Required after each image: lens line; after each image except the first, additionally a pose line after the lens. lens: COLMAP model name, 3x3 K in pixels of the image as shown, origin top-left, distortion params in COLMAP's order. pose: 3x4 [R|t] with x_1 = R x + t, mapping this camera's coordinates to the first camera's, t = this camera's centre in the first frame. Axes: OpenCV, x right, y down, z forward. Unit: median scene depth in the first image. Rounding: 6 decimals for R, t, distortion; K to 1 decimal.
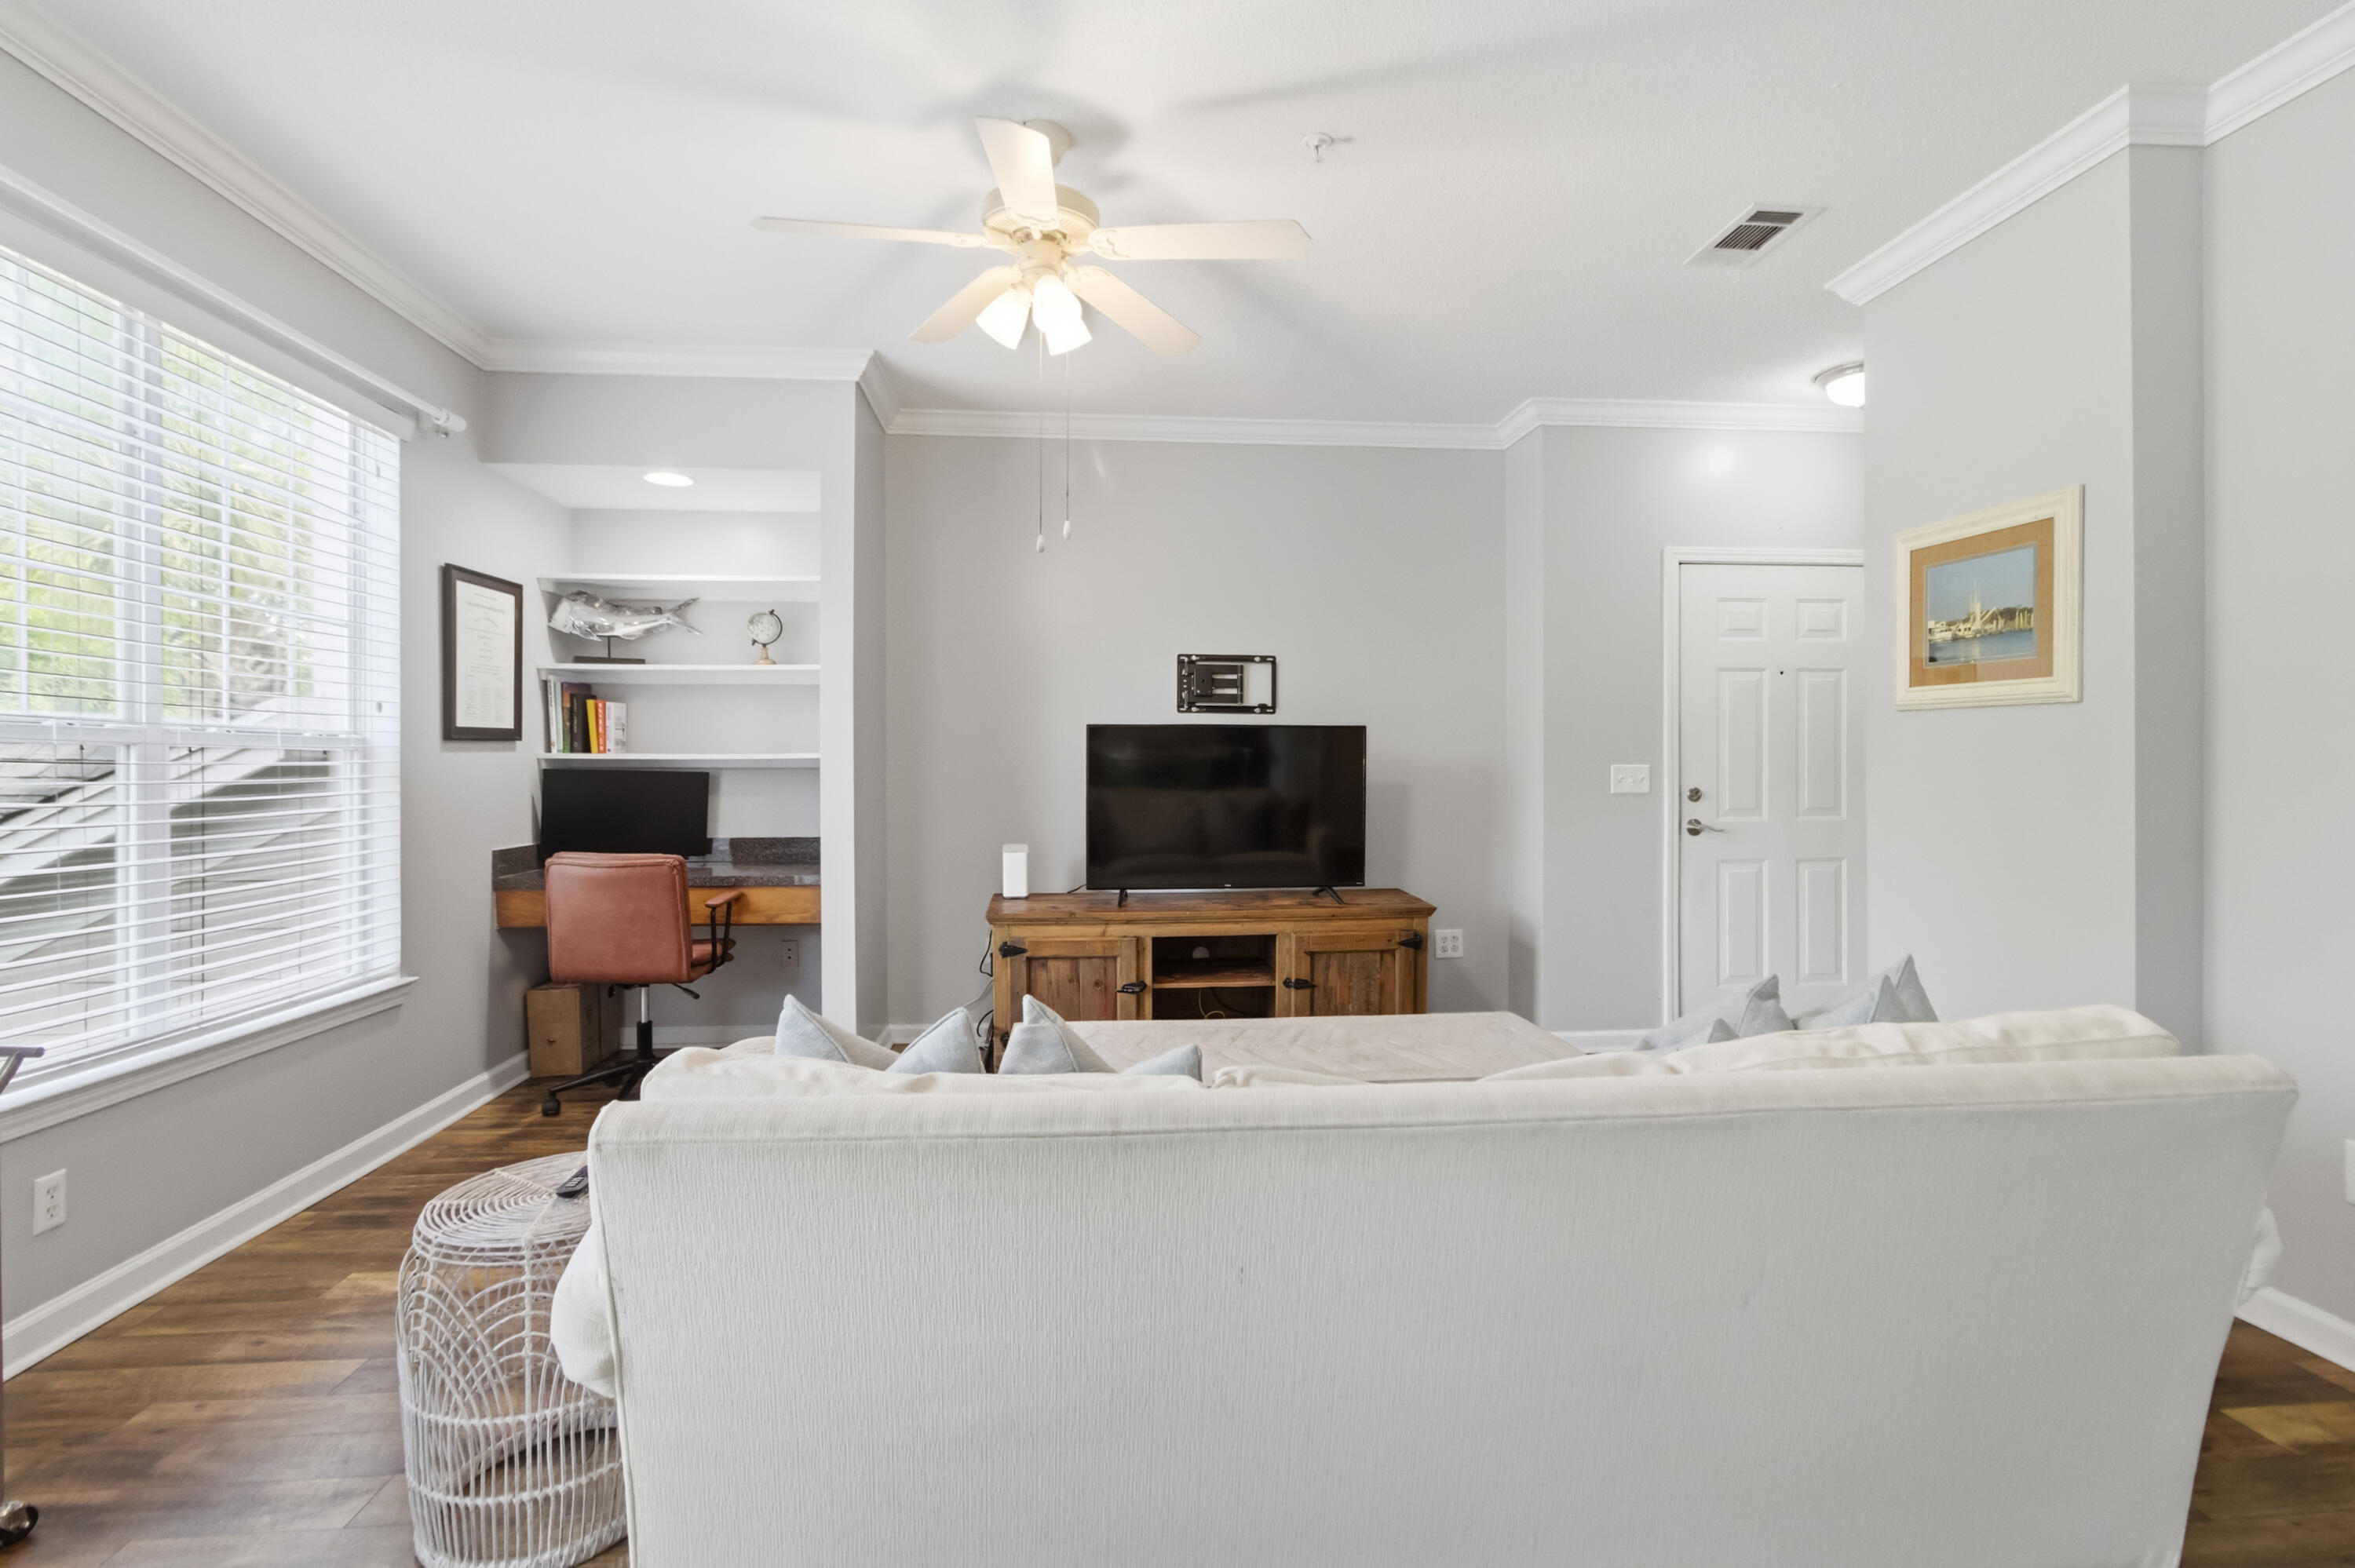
lens RADIAL K [[1100.6, 0, 1177.1], [0, 1100.6, 766.6], [0, 0, 1]] dist [-0.012948, 0.001789]
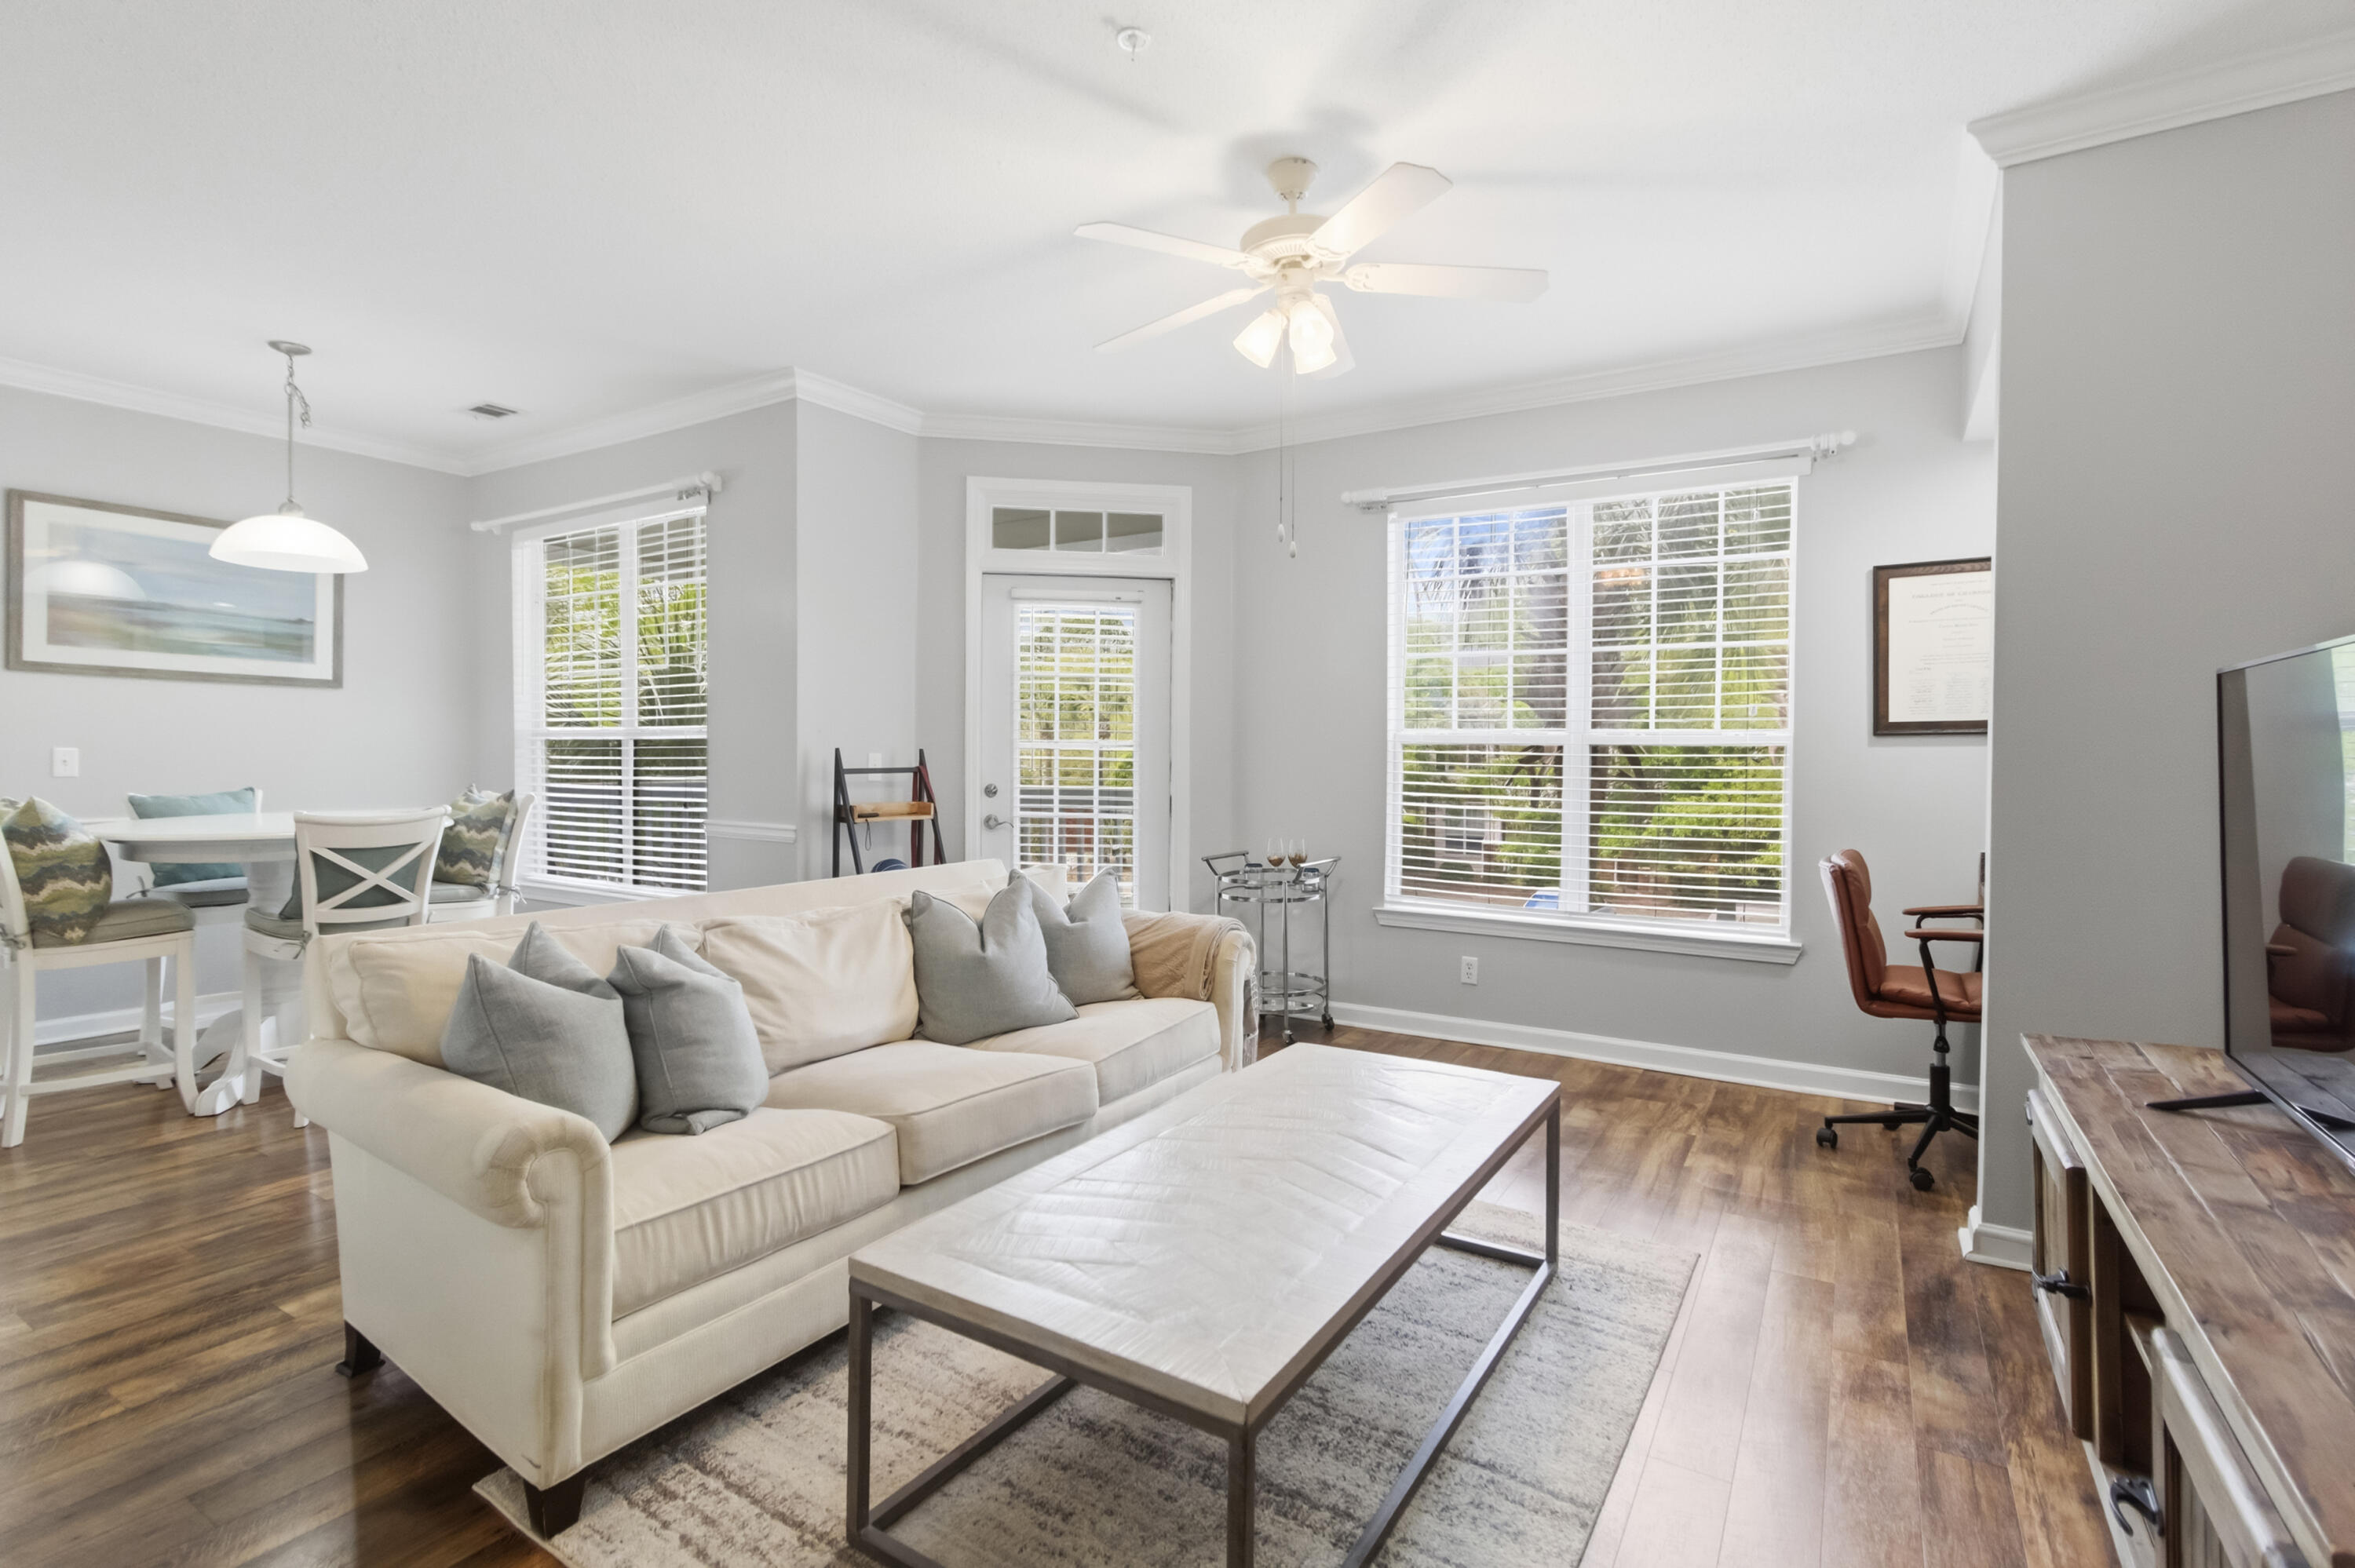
lens RADIAL K [[1100.6, 0, 1177.1], [0, 1100.6, 766.6], [0, 0, 1]] dist [-0.012948, 0.001789]
pose [[-0.609289, 0.005664, -0.792928, 0.489348], [-0.008365, 0.999873, 0.013570, -0.002368], [0.792904, 0.014901, -0.609164, 0.957622]]
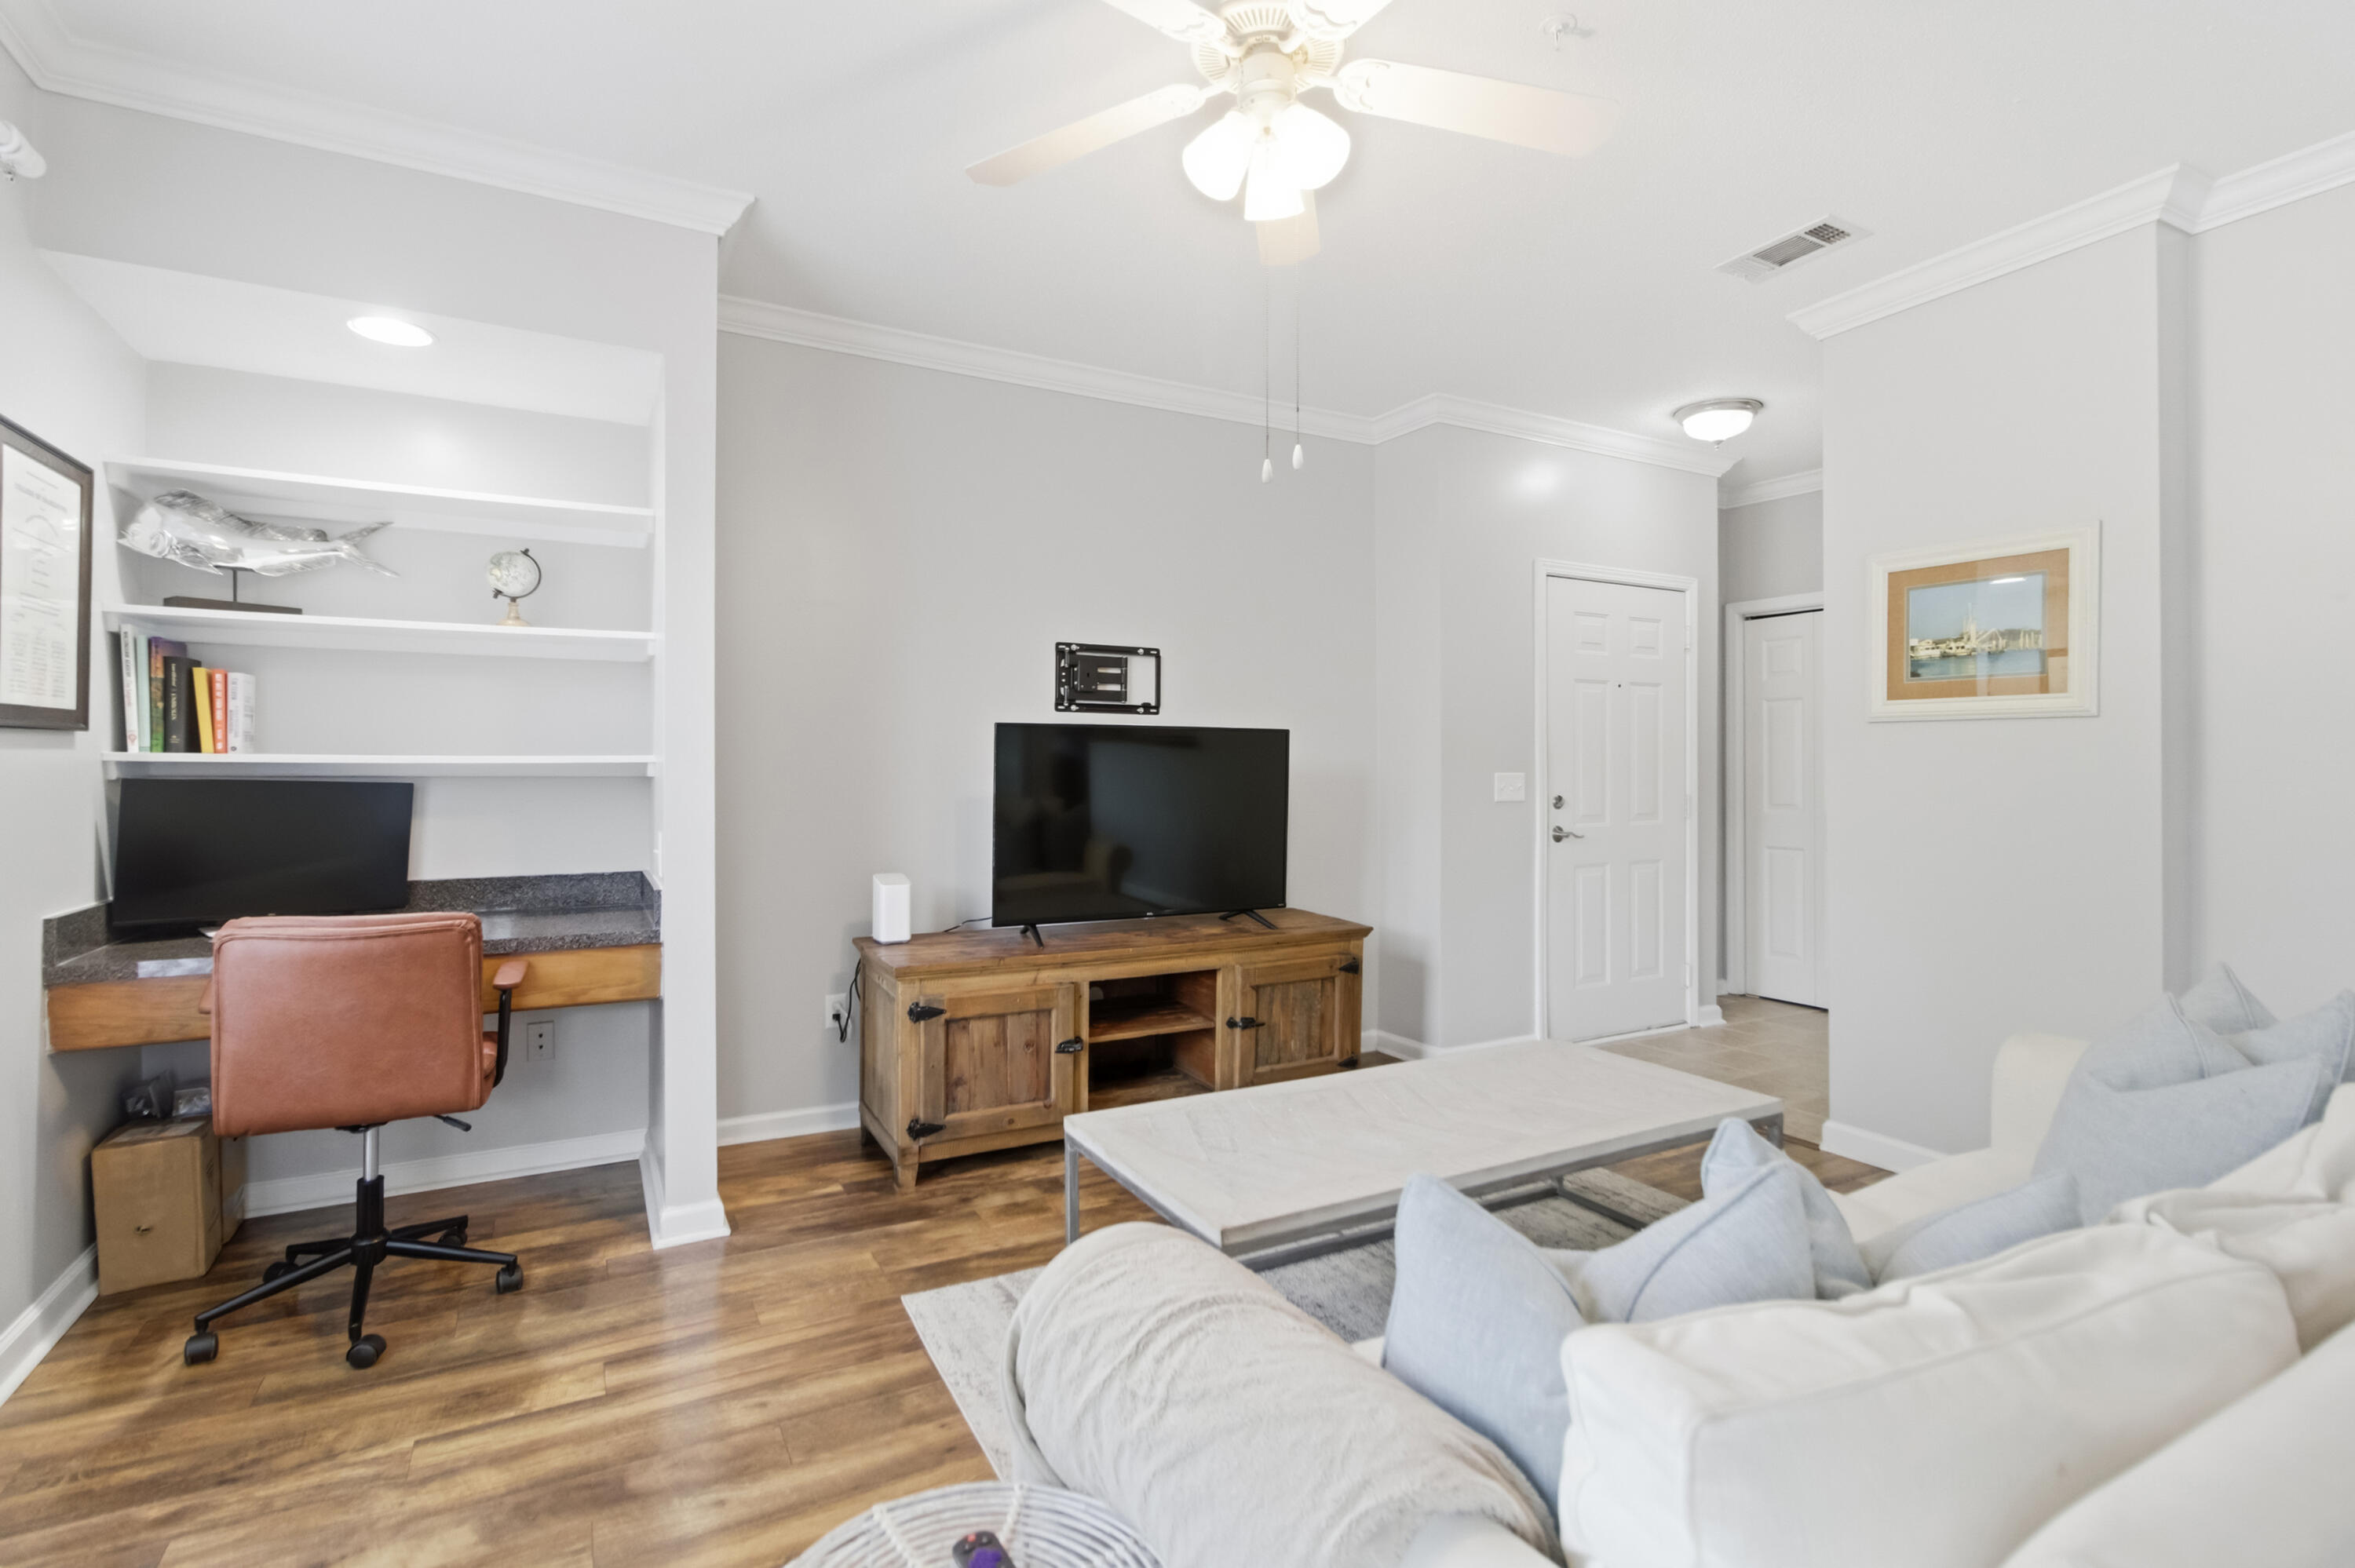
lens RADIAL K [[1111.0, 0, 1172.6], [0, 1111.0, 766.1], [0, 0, 1]] dist [-0.001131, 0.000137]
pose [[0.916566, 0.003587, 0.399867, -0.293227], [-0.000173, 0.999963, -0.008573, 0.000733], [-0.399883, 0.007788, 0.916533, 0.208310]]
